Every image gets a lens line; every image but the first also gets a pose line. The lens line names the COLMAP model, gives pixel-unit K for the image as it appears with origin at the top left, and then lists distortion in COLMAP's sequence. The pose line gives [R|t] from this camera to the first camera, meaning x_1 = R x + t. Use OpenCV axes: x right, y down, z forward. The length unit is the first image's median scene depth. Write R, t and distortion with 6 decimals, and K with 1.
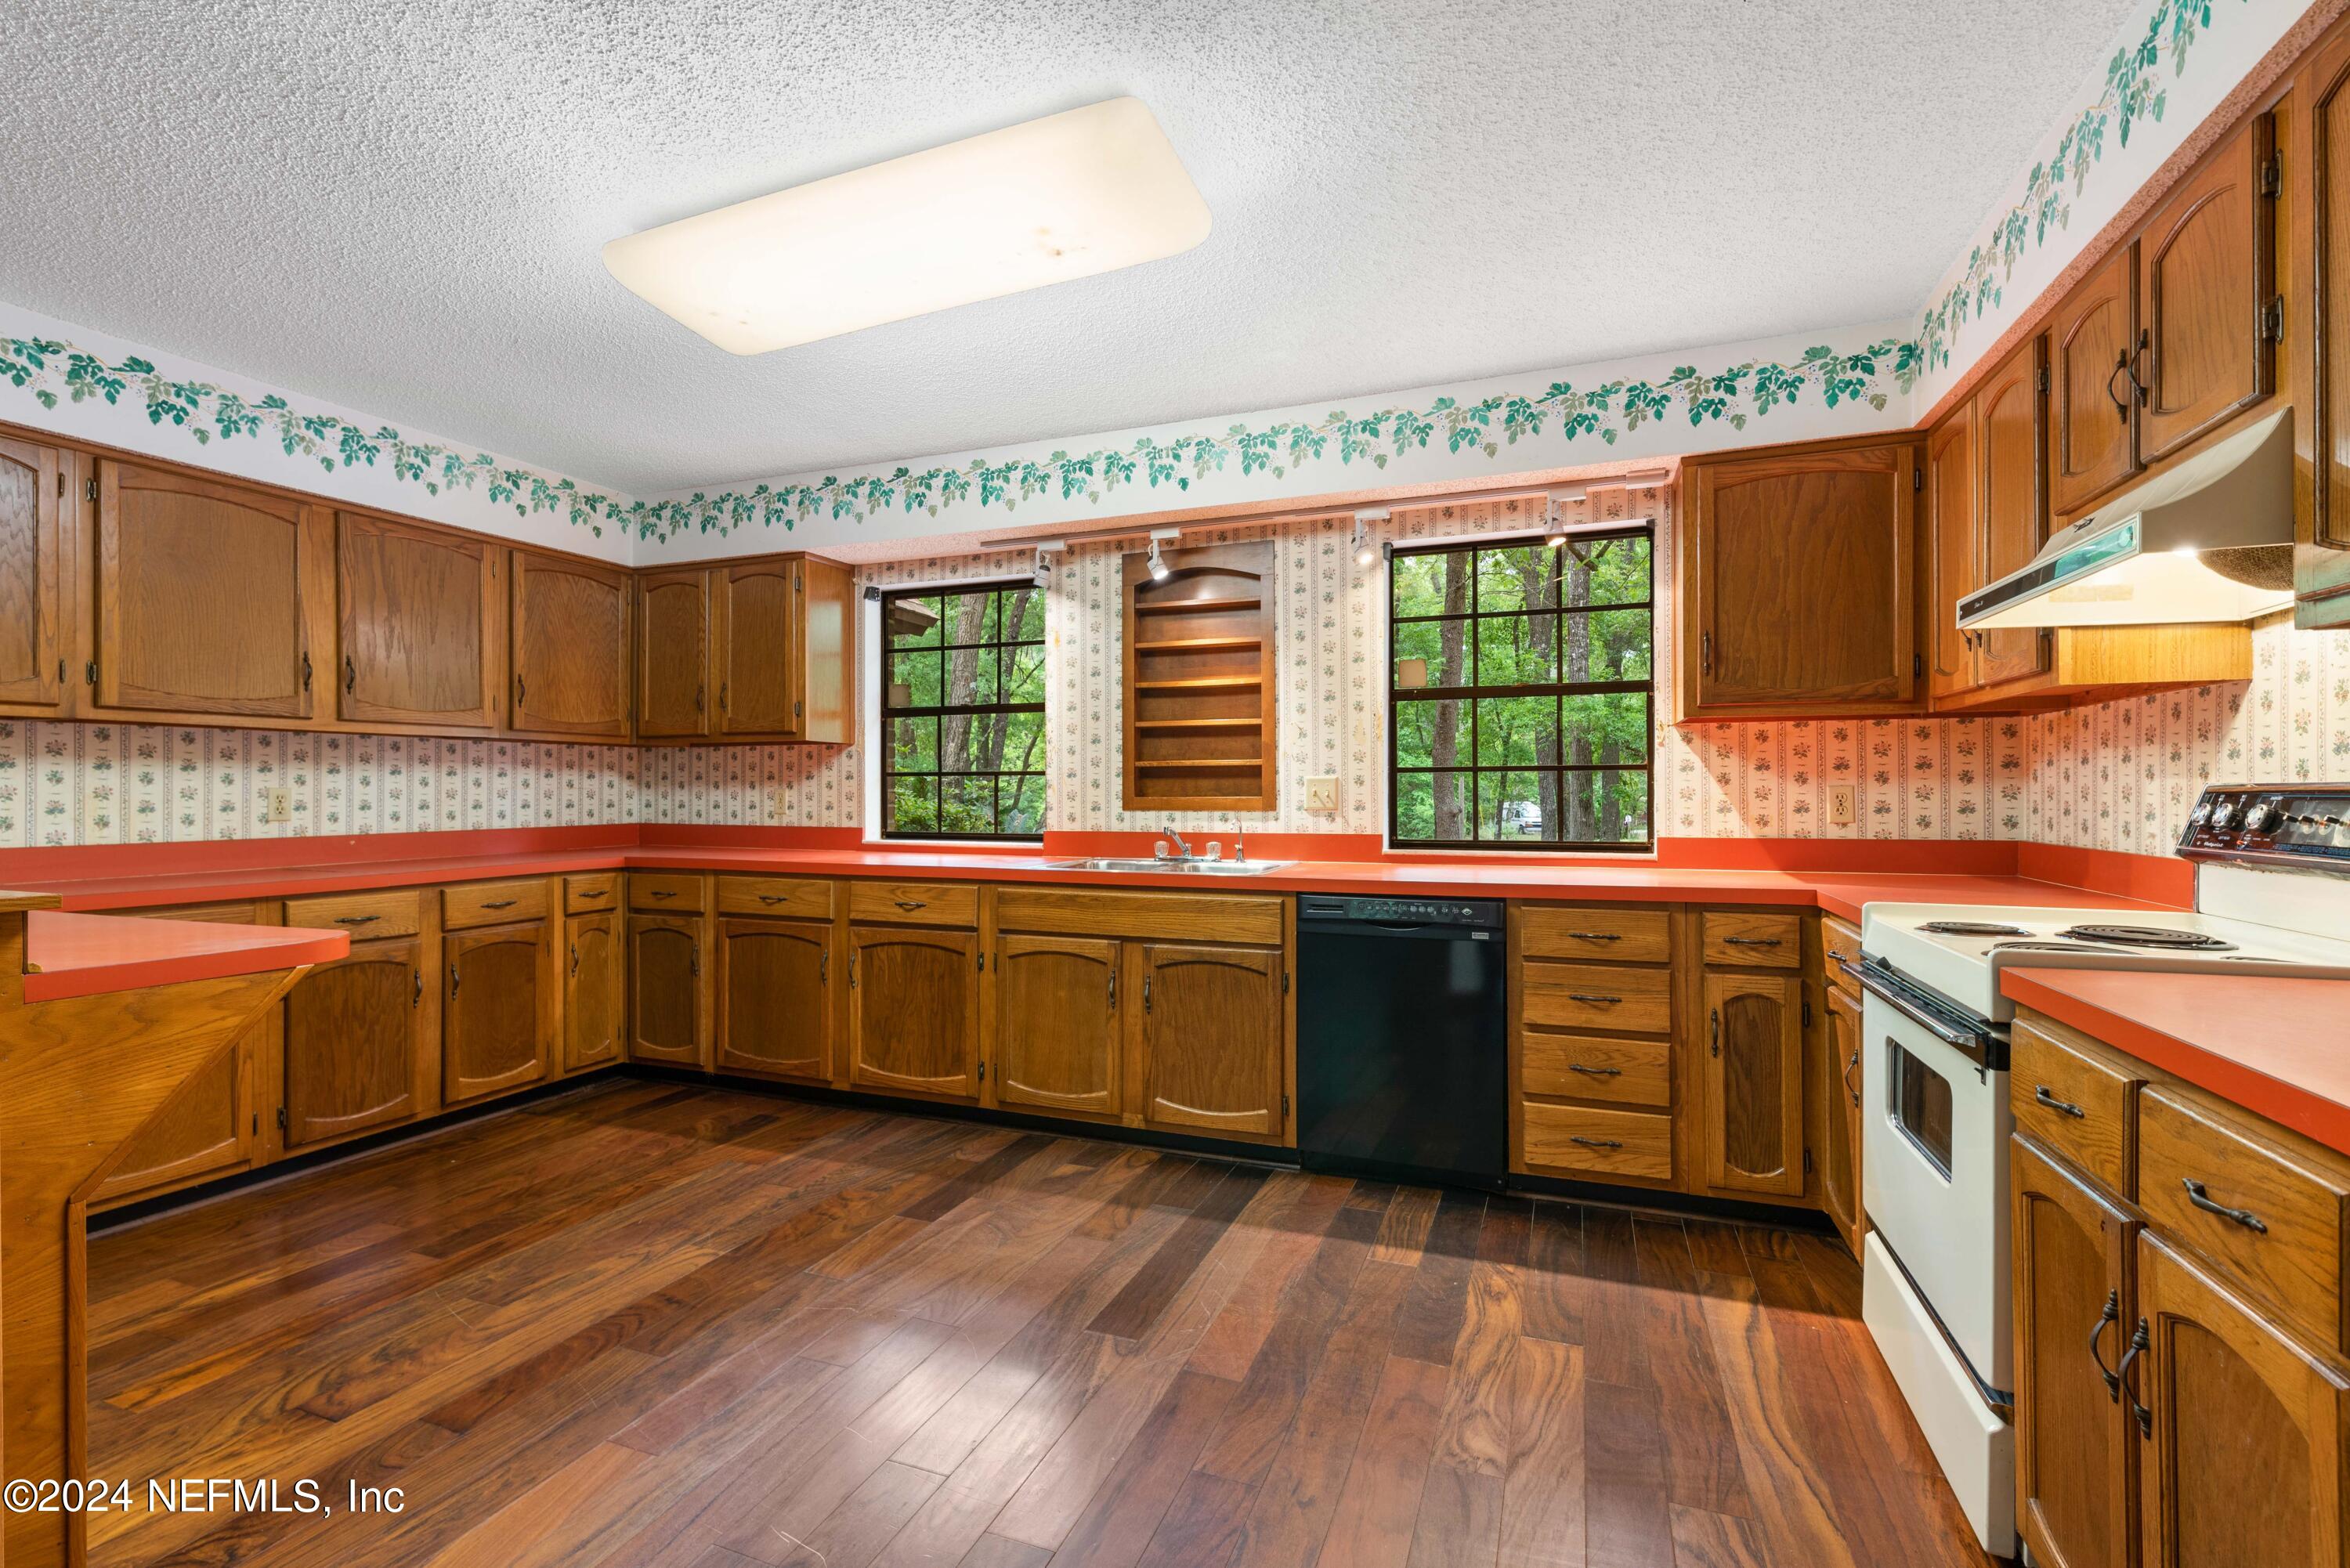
lens RADIAL K [[1037.1, 0, 1162.7], [0, 1037.1, 789.8], [0, 0, 1]] dist [-0.000873, 0.000004]
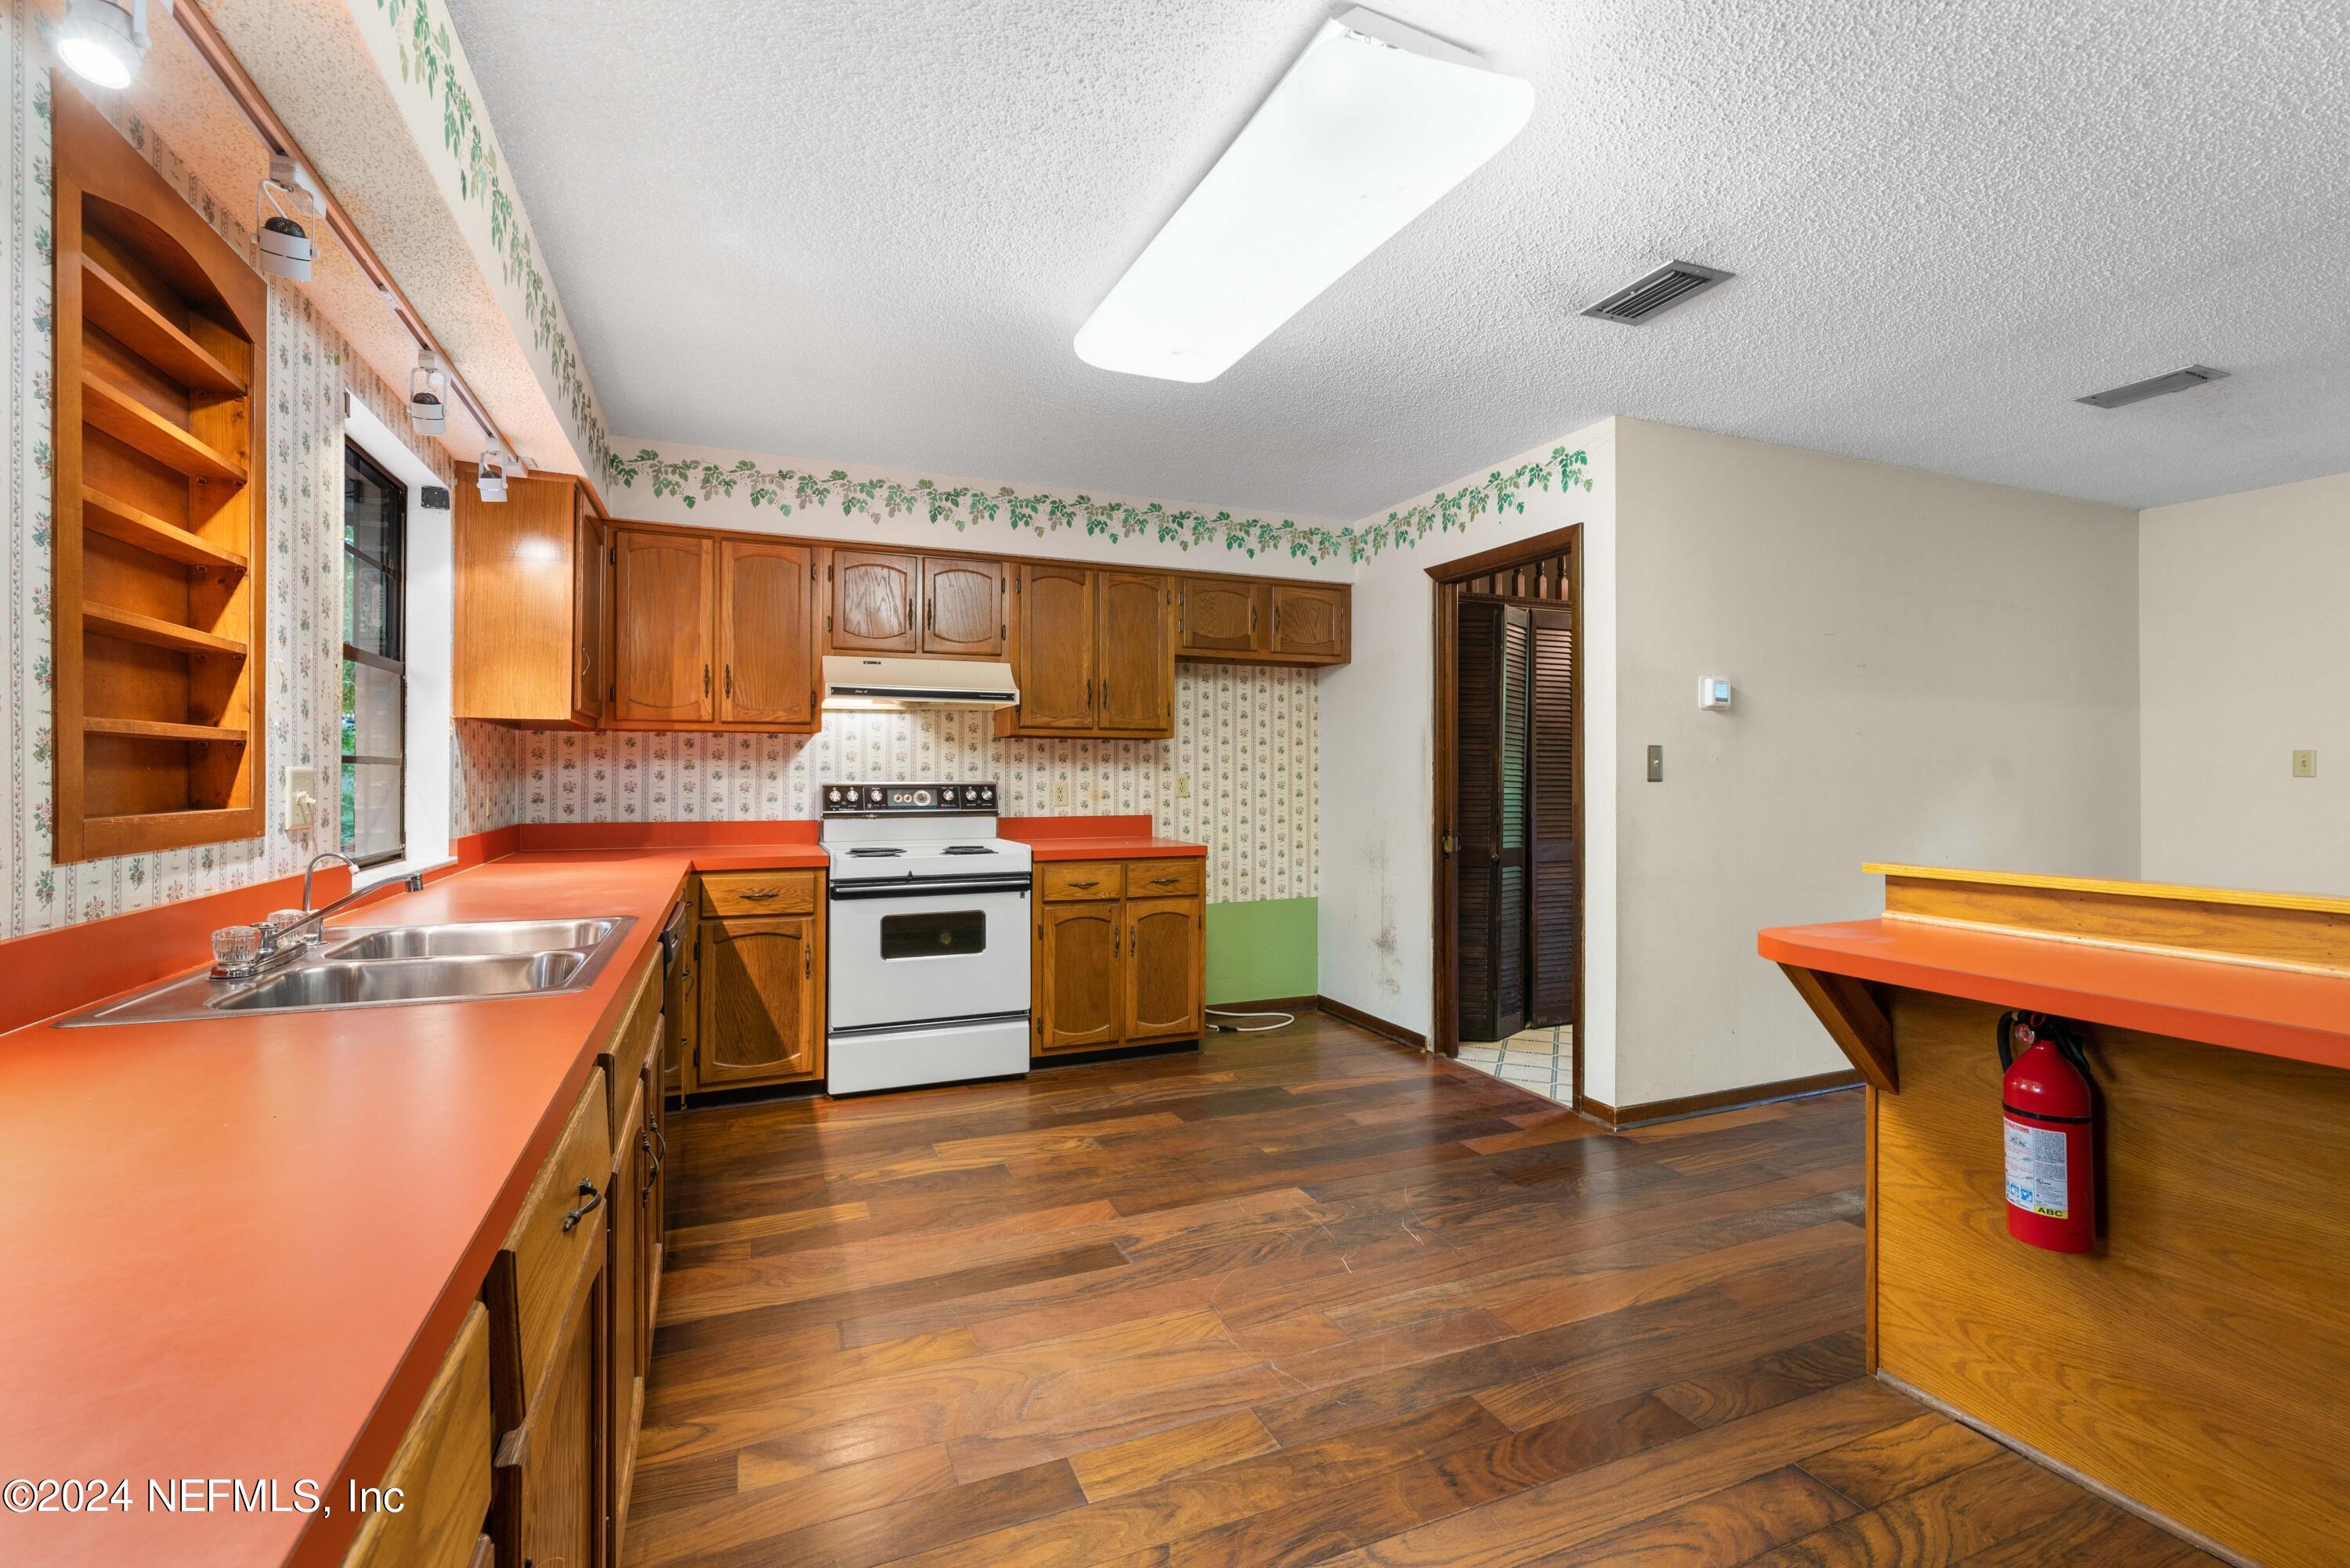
lens RADIAL K [[1017.2, 0, 1167.5], [0, 1017.2, 766.2], [0, 0, 1]] dist [-0.004066, -0.000329]
pose [[-0.697966, 0.008574, 0.716079, -0.543688], [-0.000604, 0.999921, -0.012561, -0.007228], [-0.716130, -0.009200, -0.697906, 1.050574]]
